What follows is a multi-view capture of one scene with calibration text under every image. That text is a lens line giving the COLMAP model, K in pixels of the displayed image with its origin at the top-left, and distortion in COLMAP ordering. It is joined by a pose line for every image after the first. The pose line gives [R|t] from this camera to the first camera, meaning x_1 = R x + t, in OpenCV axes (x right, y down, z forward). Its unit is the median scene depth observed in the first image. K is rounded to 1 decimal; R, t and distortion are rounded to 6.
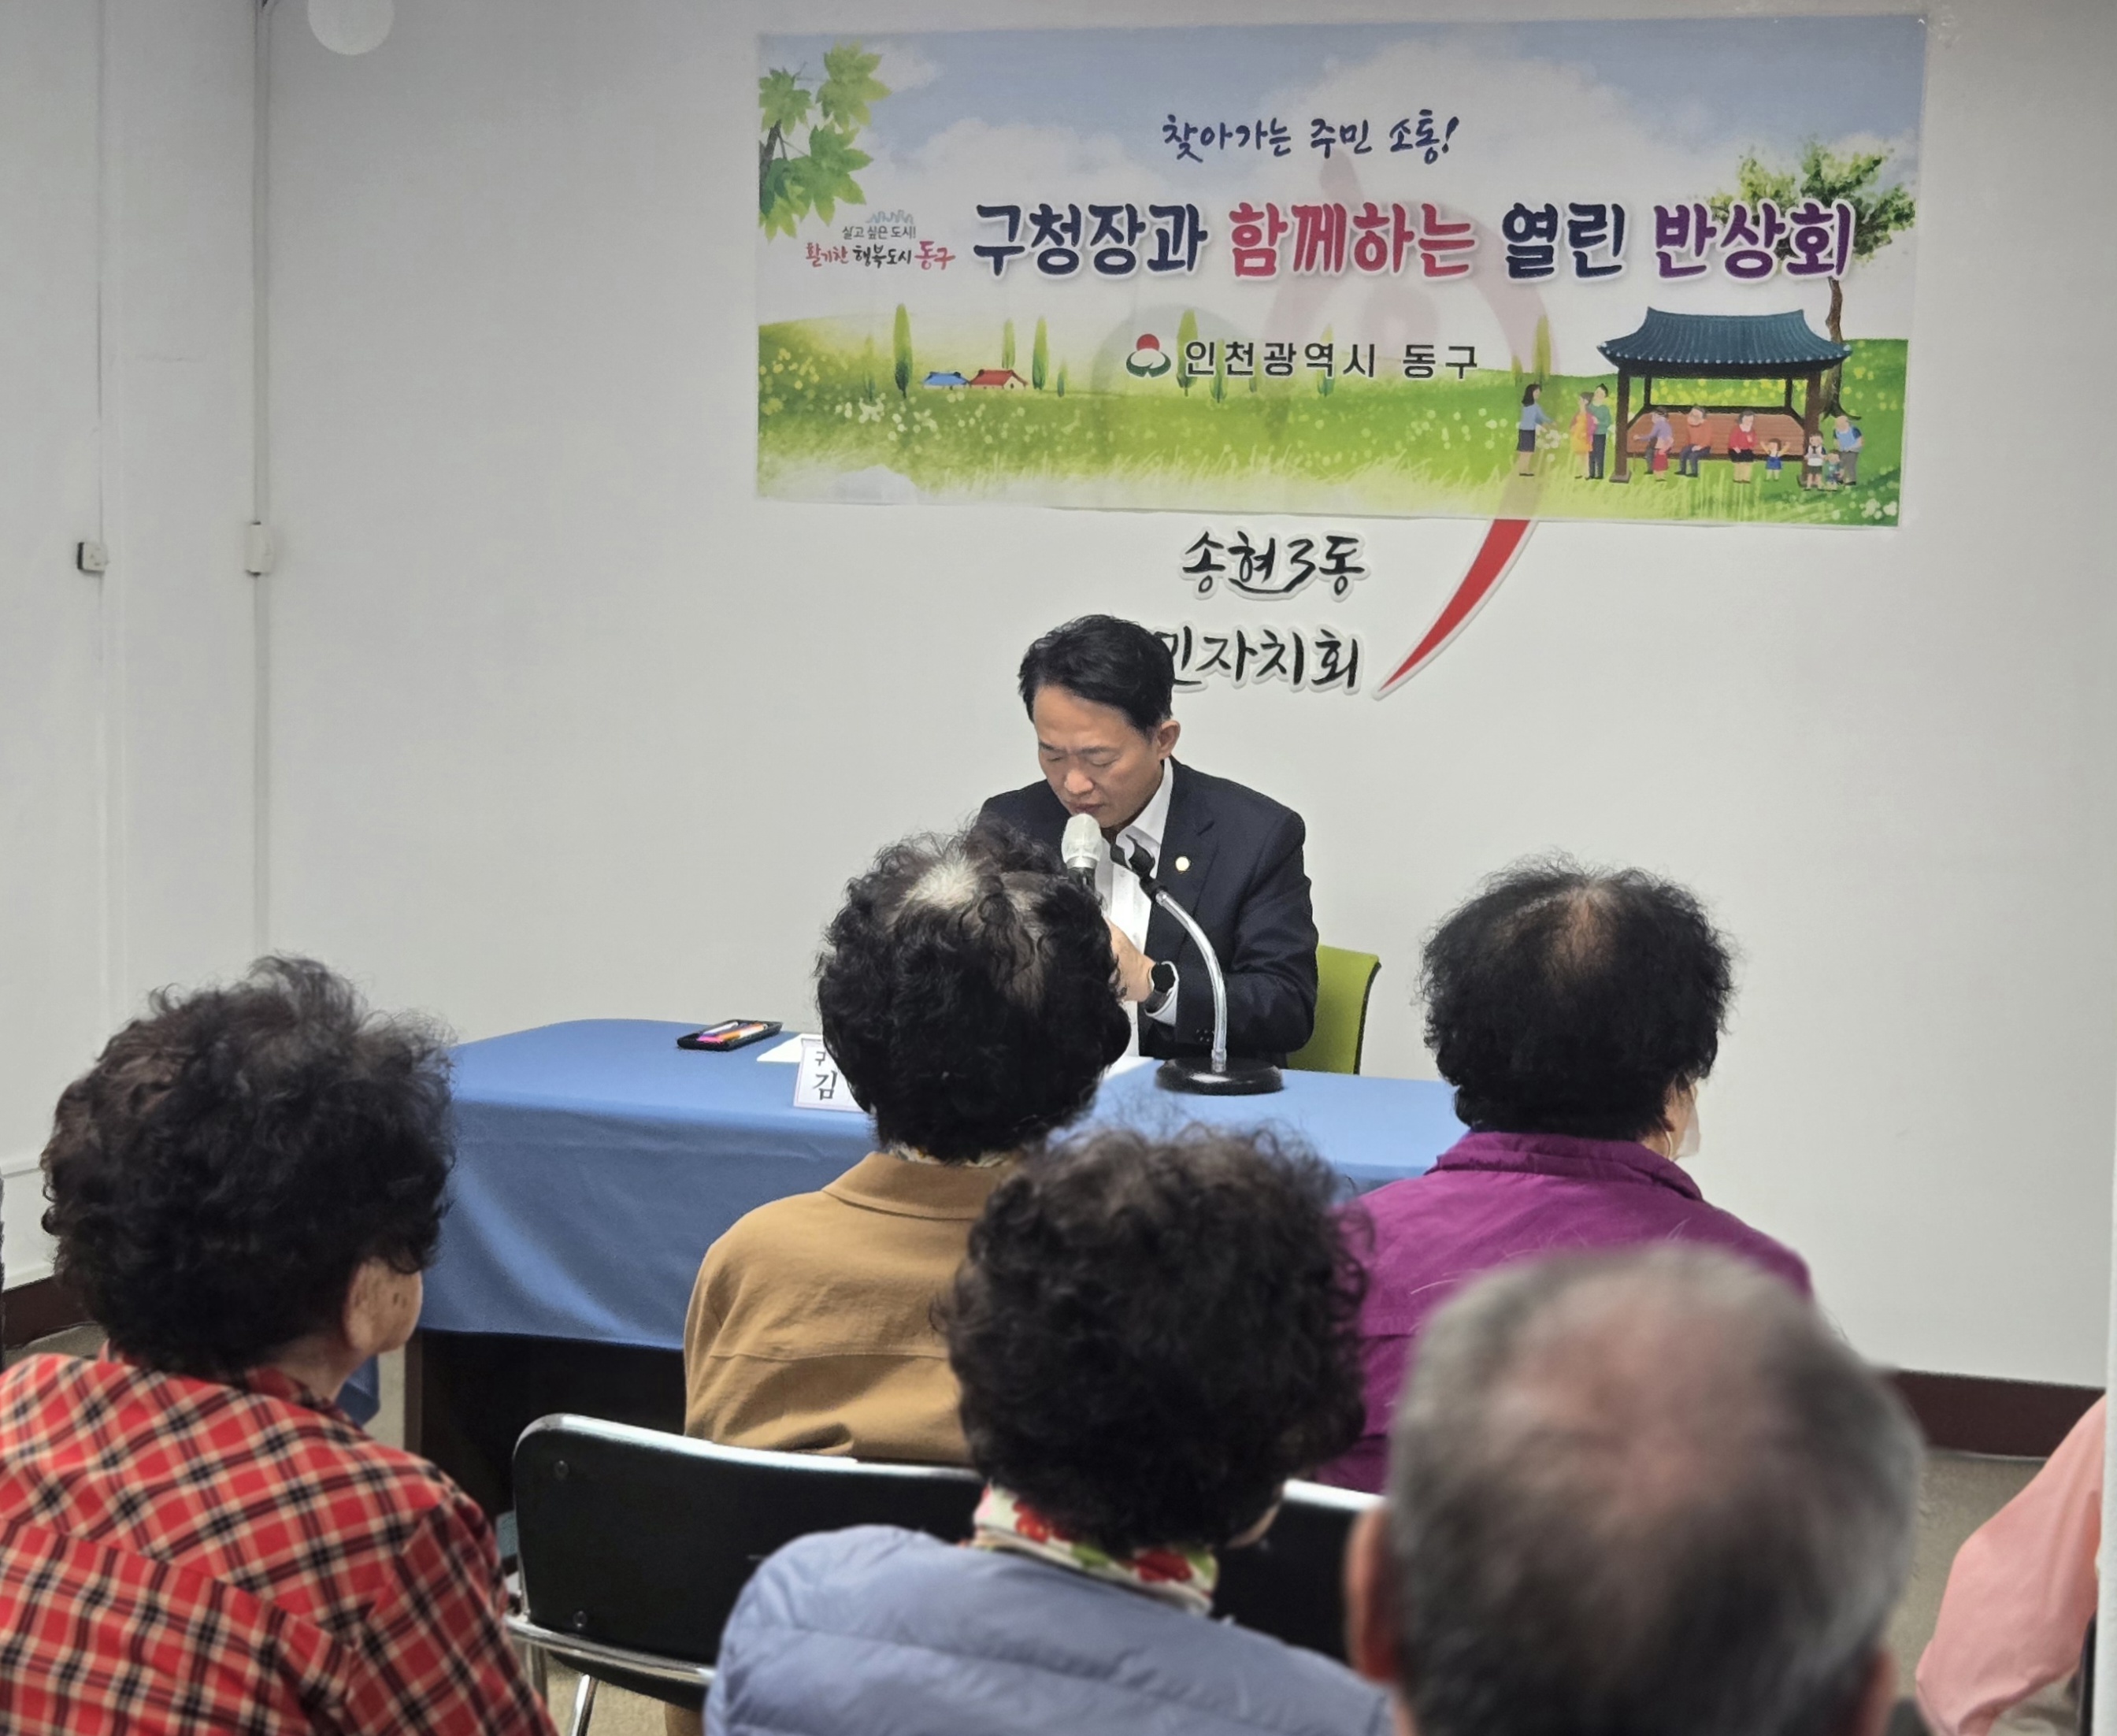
lens RADIAL K [[4305.0, 0, 1071.3], [0, 4305.0, 873.2], [0, 0, 1]] dist [0.076488, 0.000000]
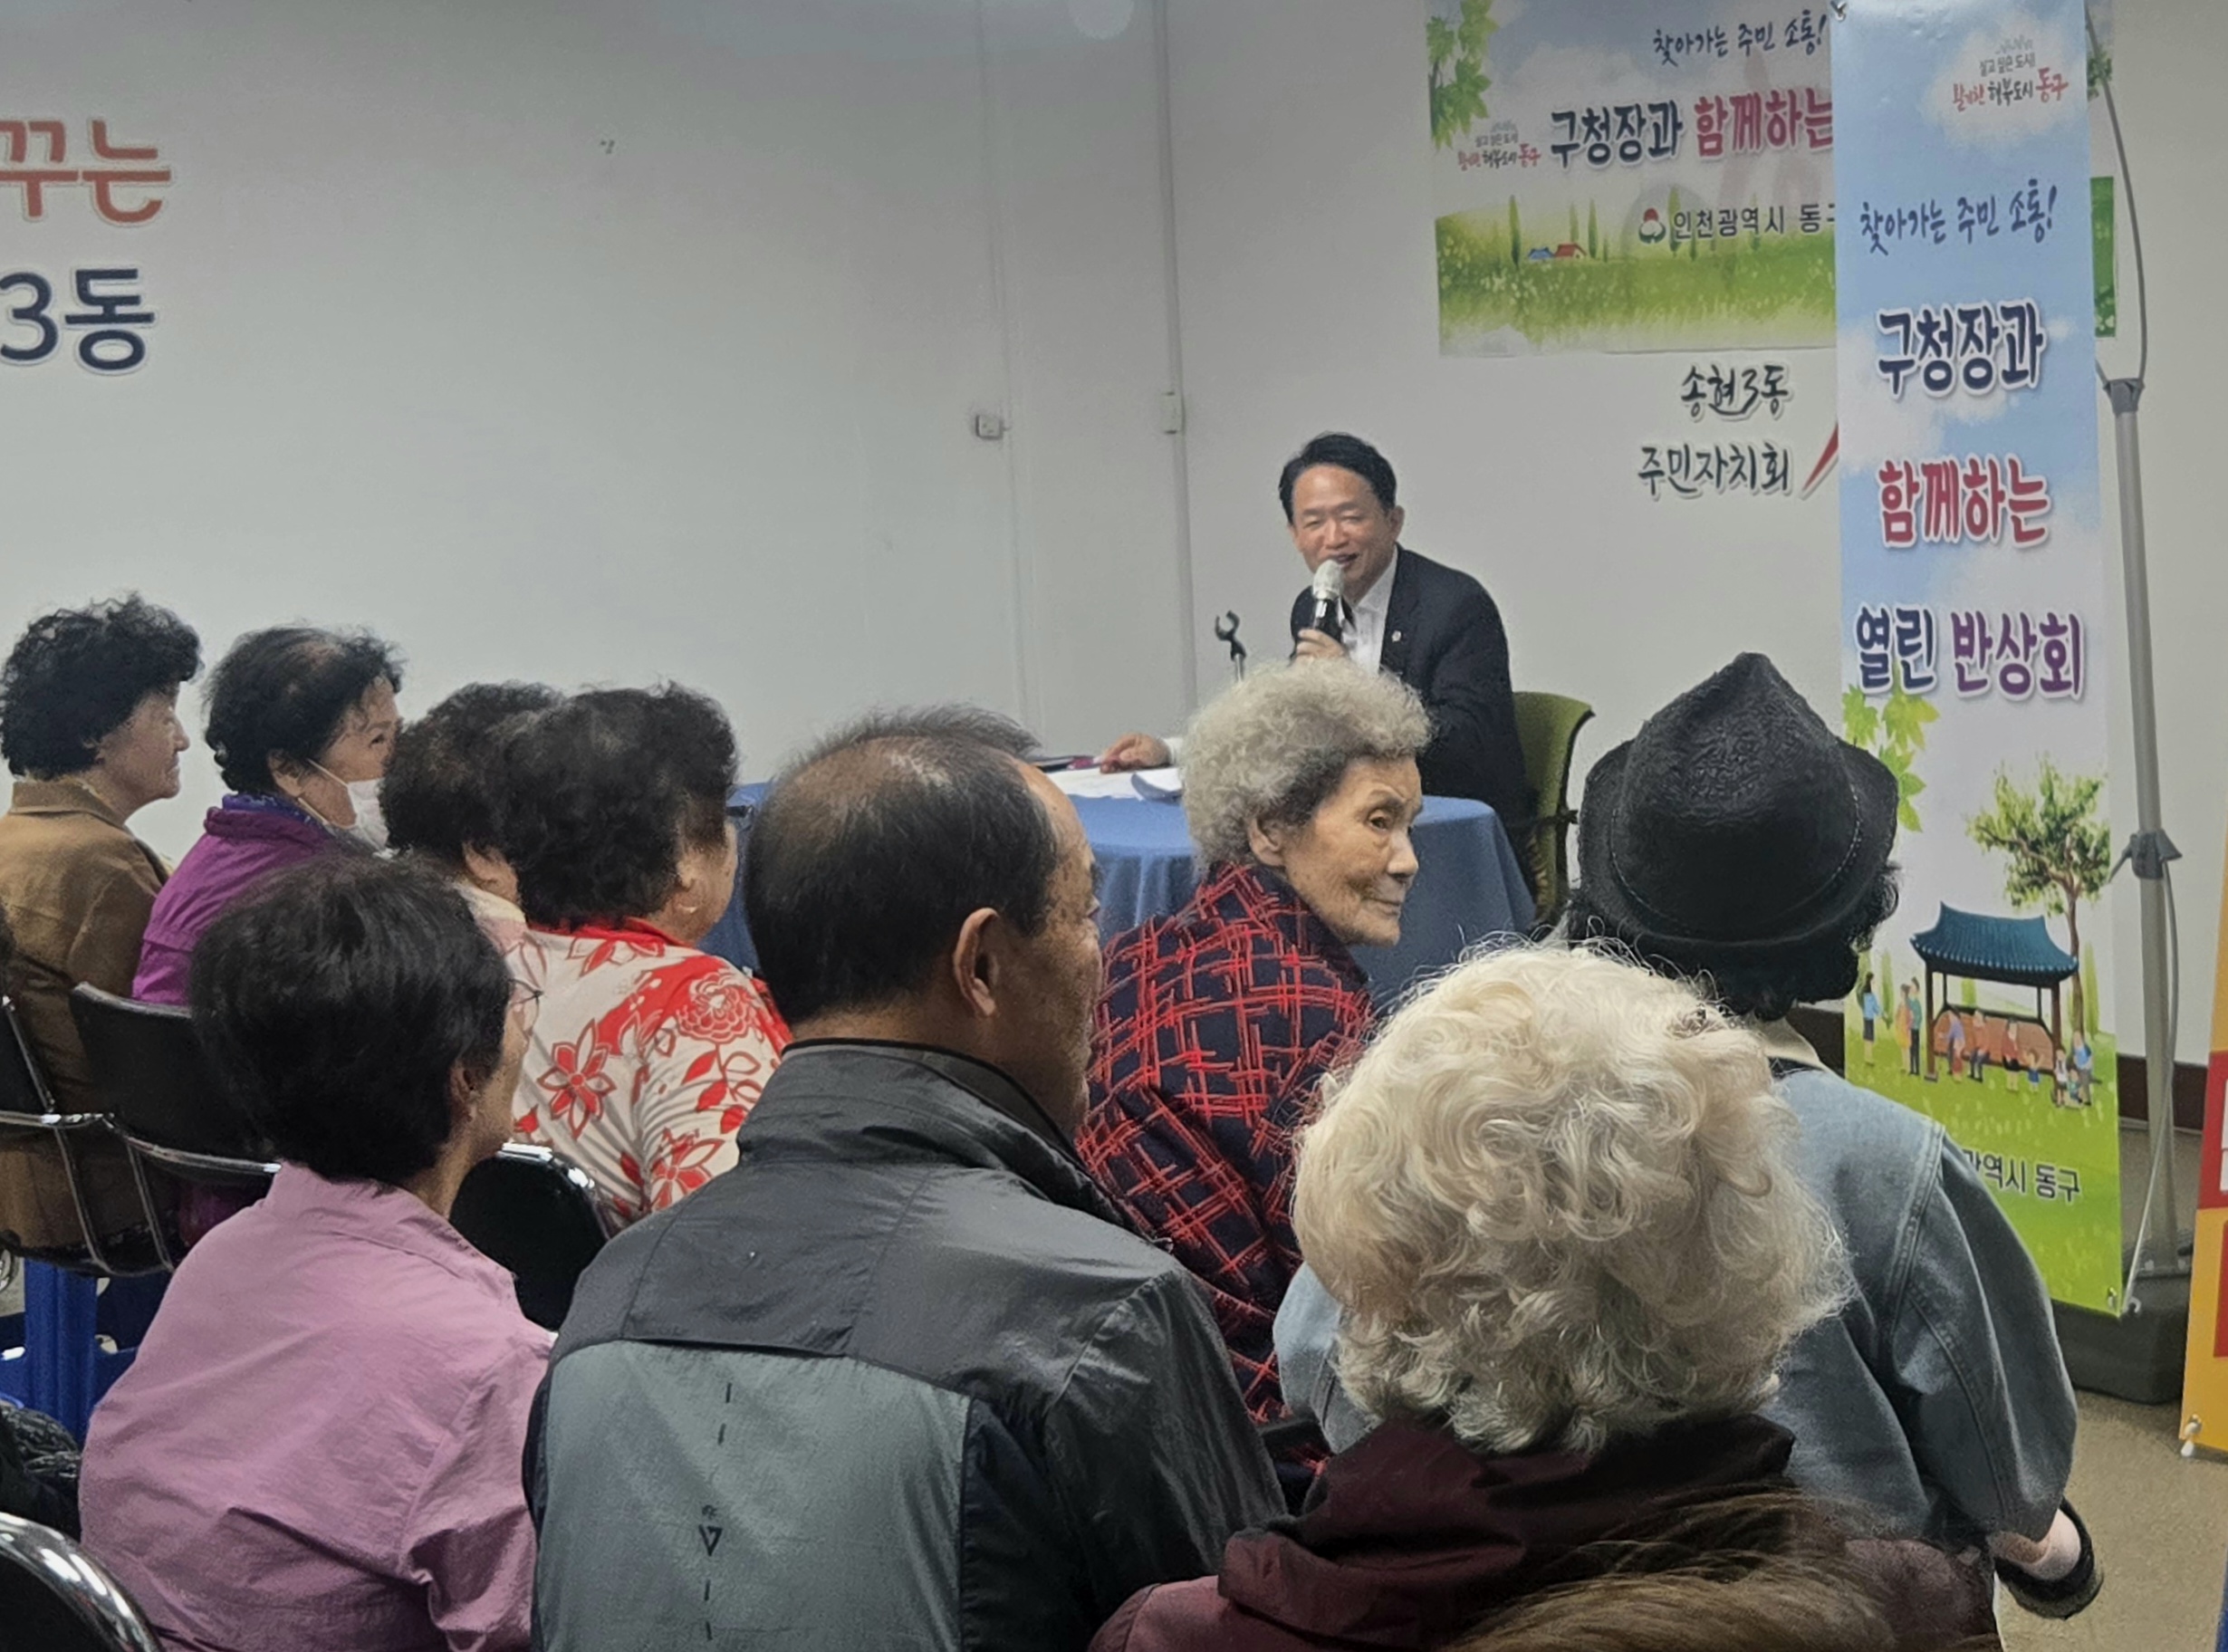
lens RADIAL K [[4135.9, 0, 1586.1], [0, 4135.9, 721.1], [0, 0, 1]] dist [0.045989, 0.000000]
pose [[0.890467, -0.011301, -0.454908, 0.543283], [0.014277, 0.999893, 0.003106, 0.017536], [0.454824, -0.009260, 0.890533, -0.062201]]
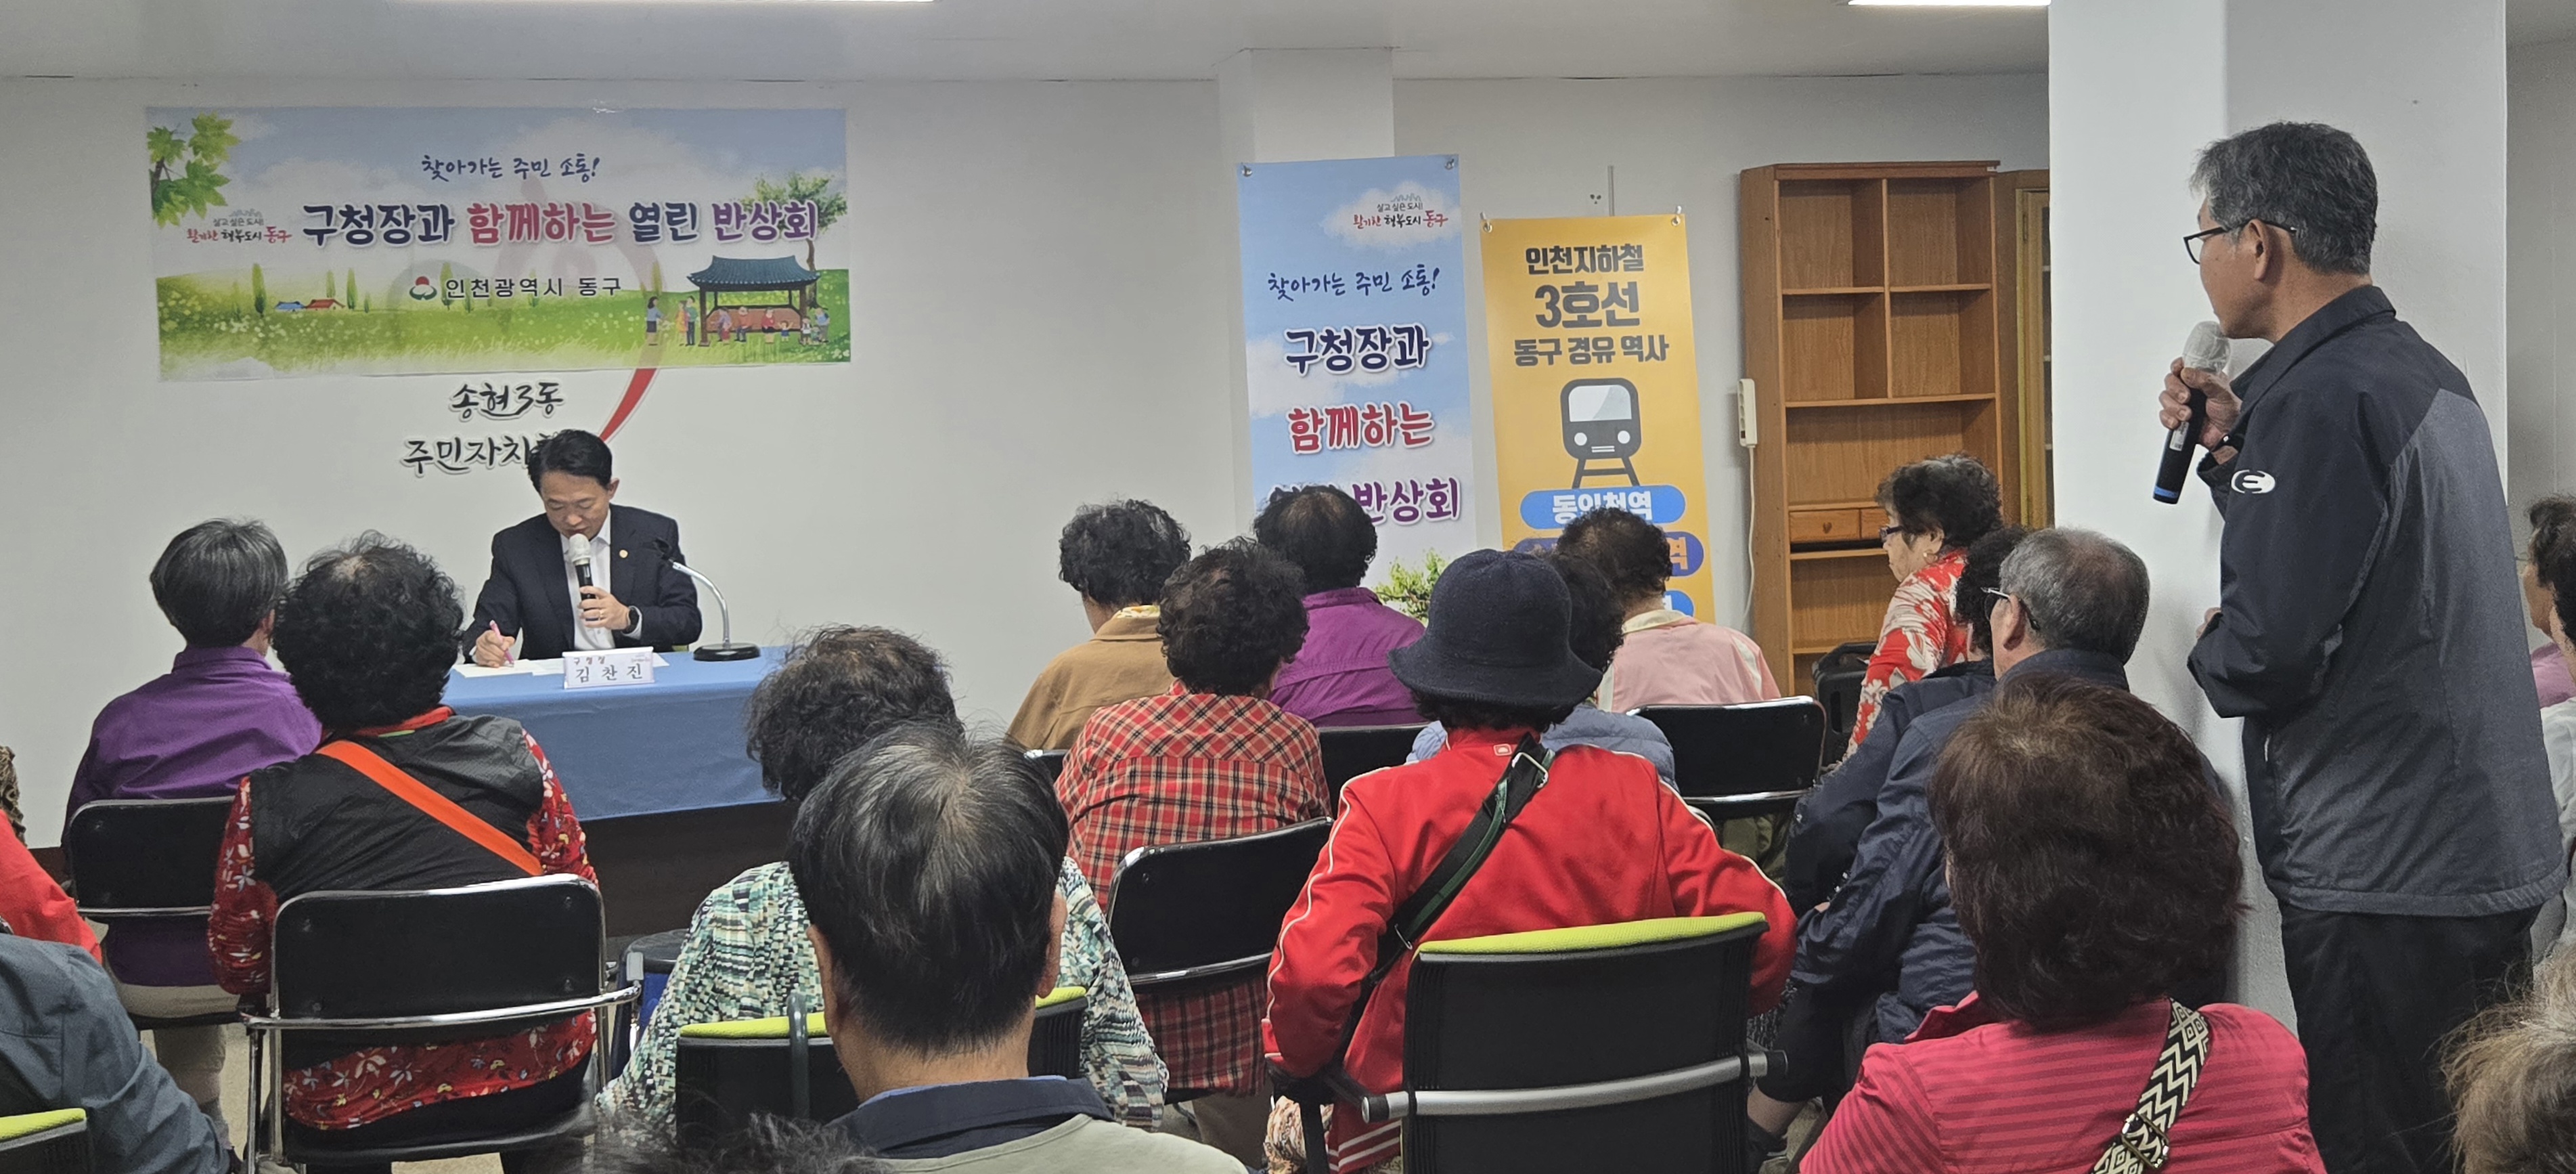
lens RADIAL K [[2708.5, 0, 1230.0], [0, 2708.5, 441.3], [0, 0, 1]] dist [0.051954, 0.000000]
pose [[0.789229, -0.066567, 0.610481, -0.416299], [0.100657, 0.994685, -0.021669, 0.001112], [-0.605794, 0.078551, 0.791734, -0.092910]]
